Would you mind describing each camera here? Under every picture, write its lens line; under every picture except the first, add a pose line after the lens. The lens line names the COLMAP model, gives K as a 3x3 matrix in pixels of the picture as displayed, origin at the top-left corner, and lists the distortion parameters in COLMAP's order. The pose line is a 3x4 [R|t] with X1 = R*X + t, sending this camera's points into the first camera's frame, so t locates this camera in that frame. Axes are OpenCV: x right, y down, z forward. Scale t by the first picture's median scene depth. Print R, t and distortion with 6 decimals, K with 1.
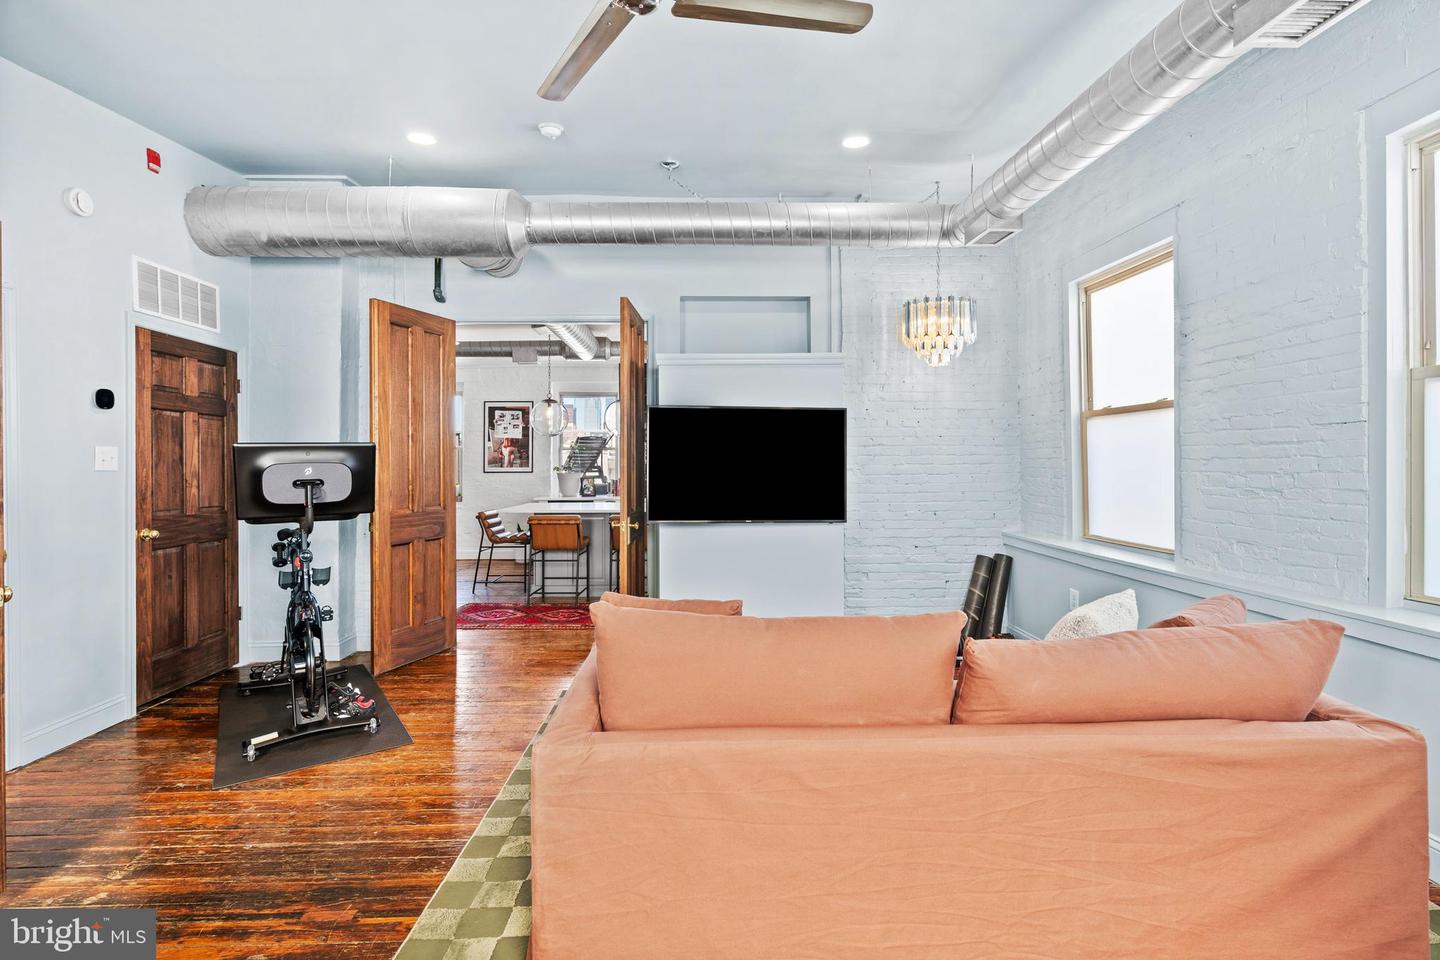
lens RADIAL K [[683.0, 0, 720.7], [0, 683.0, 461.1], [0, 0, 1]] dist [-0.000369, -0.000066]
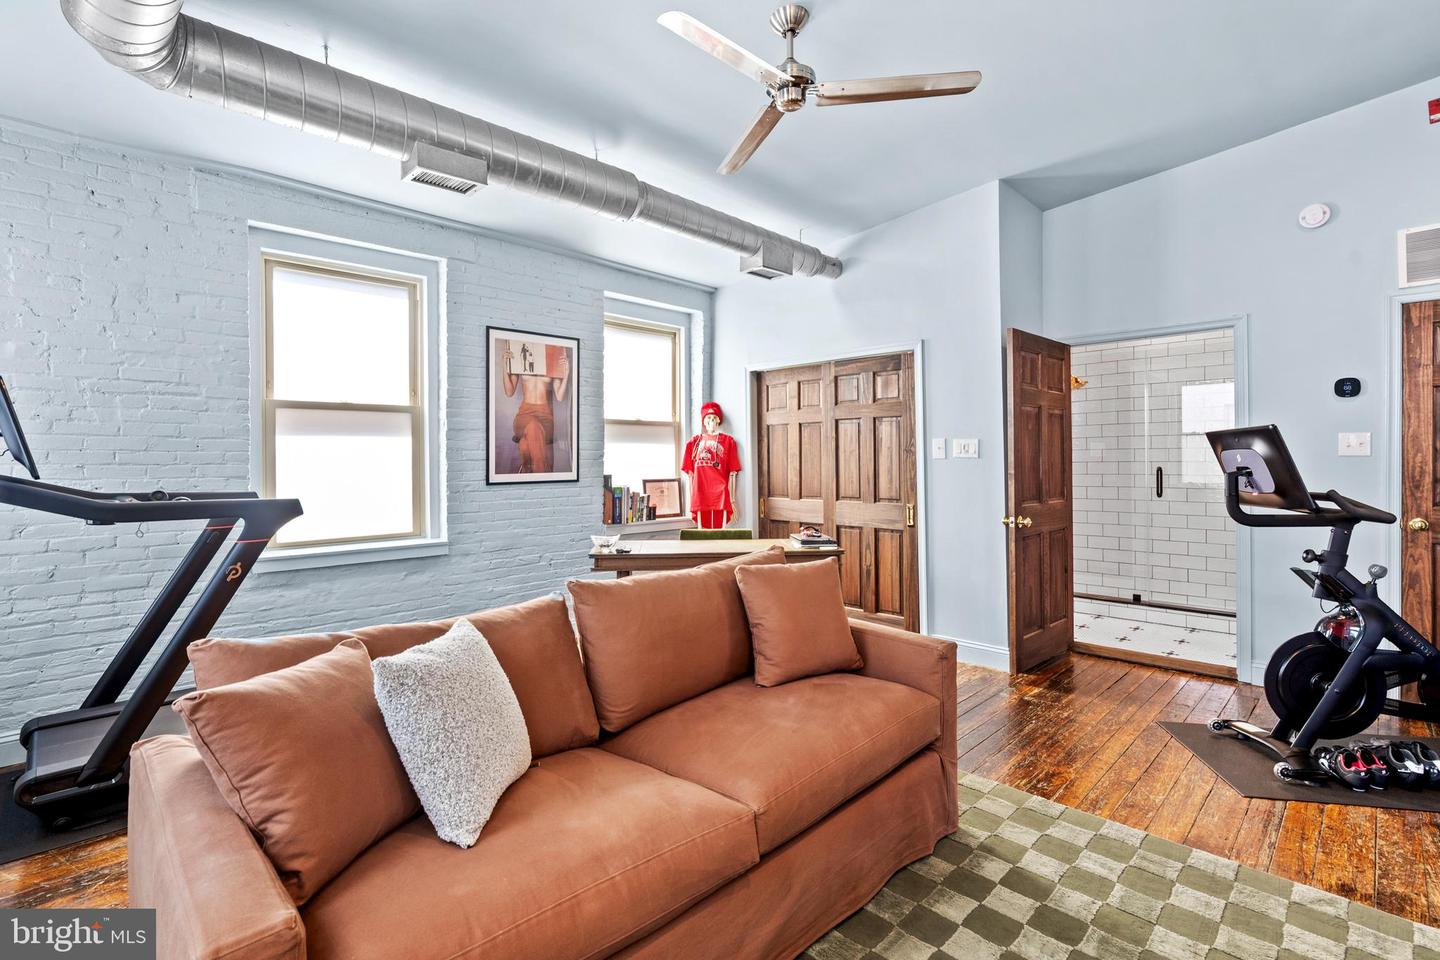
lens RADIAL K [[683.0, 0, 720.7], [0, 683.0, 461.1], [0, 0, 1]] dist [-0.000369, -0.000066]
pose [[-0.739397, 0.007998, -0.673222, 0.516365], [0.012100, 0.999926, -0.001410, 0.012012], [0.673161, -0.009188, -0.739439, 1.125833]]
